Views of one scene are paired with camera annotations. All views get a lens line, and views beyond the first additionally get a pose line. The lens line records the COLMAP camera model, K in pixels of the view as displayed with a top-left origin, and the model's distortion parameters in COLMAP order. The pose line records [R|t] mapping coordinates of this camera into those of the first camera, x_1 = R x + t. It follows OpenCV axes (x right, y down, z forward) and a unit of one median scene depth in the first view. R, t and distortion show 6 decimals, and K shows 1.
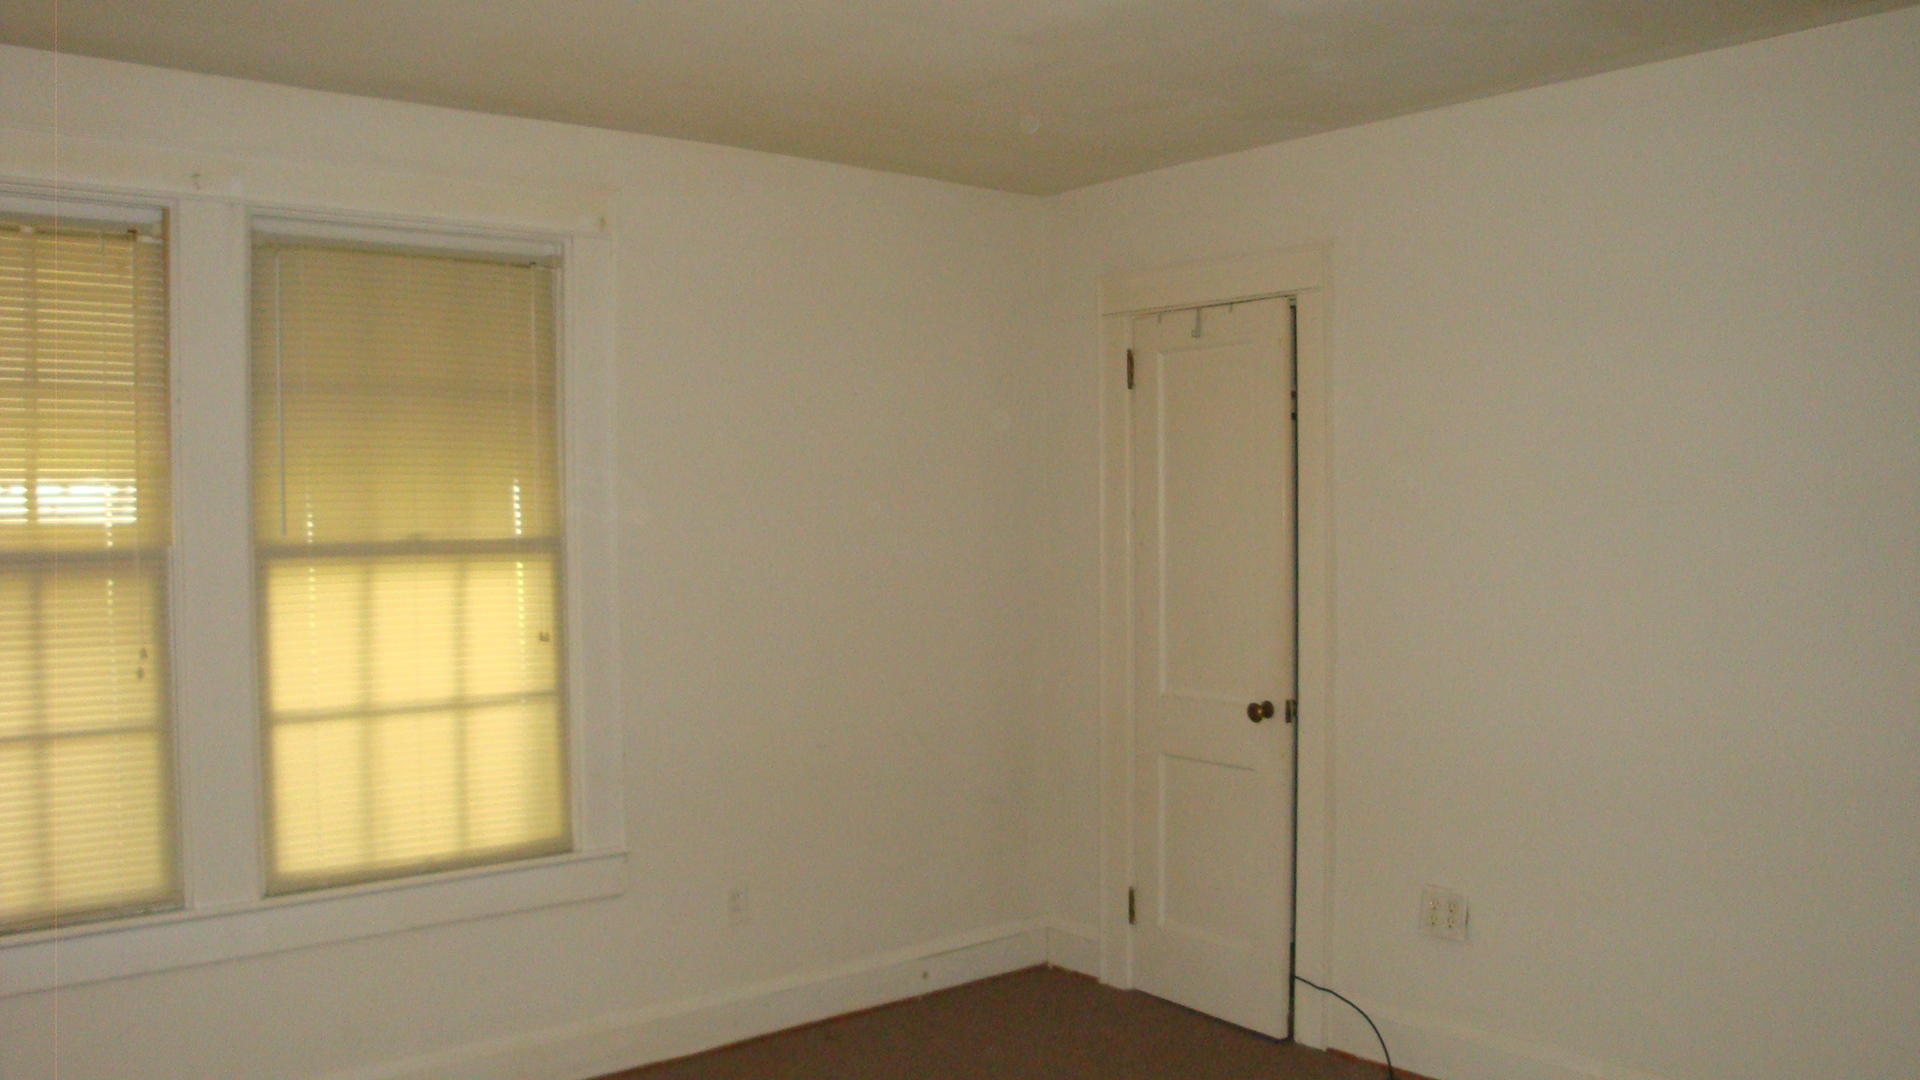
lens RADIAL K [[1272.7, 0, 960.0], [0, 1272.7, 540.0], [0, 0, 1]] dist [-0.124529, 0.055515]
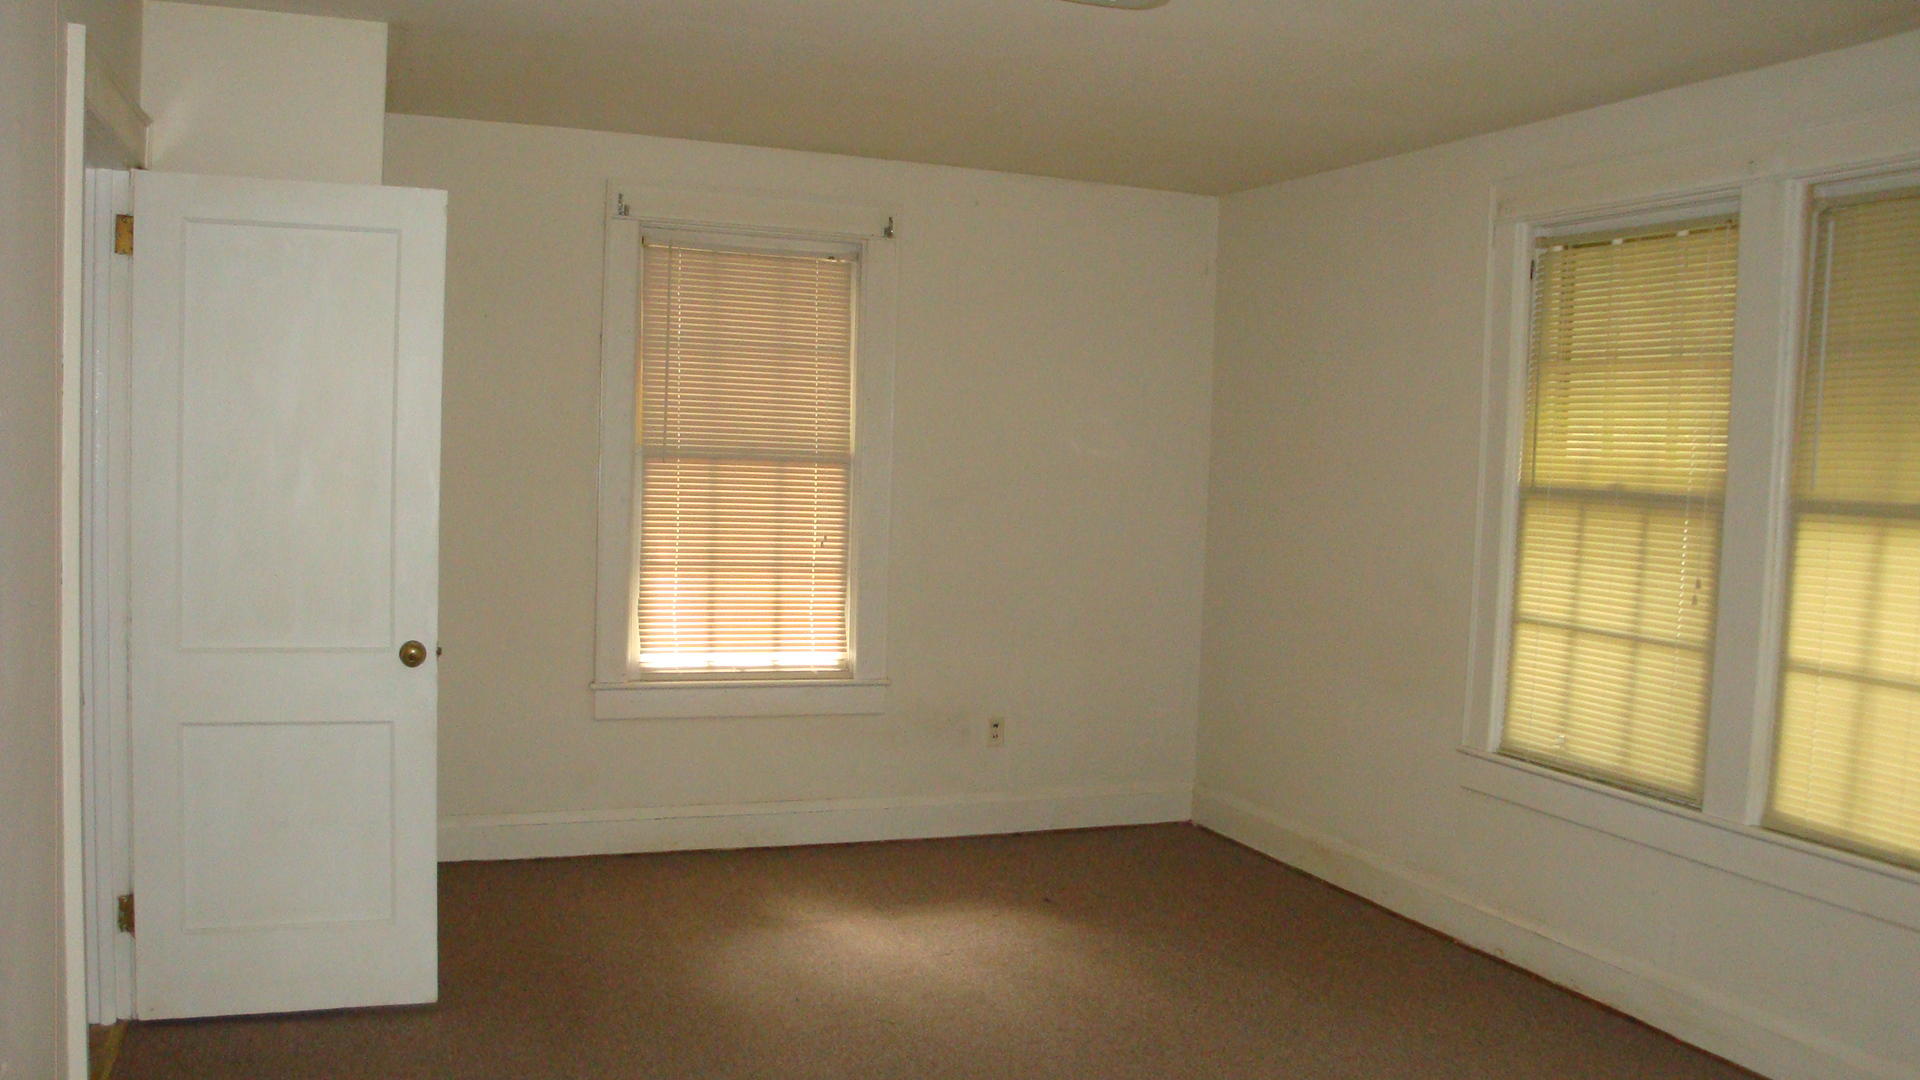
lens RADIAL K [[1595.5, 0, 960.0], [0, 1595.5, 540.0], [0, 0, 1]] dist [-0.170549, 0.143443]
pose [[-0.226403, 0.060755, -0.972137, 0.914773], [-0.053116, 0.995798, 0.074604, -0.021910], [0.972584, 0.068526, -0.222225, 0.623472]]
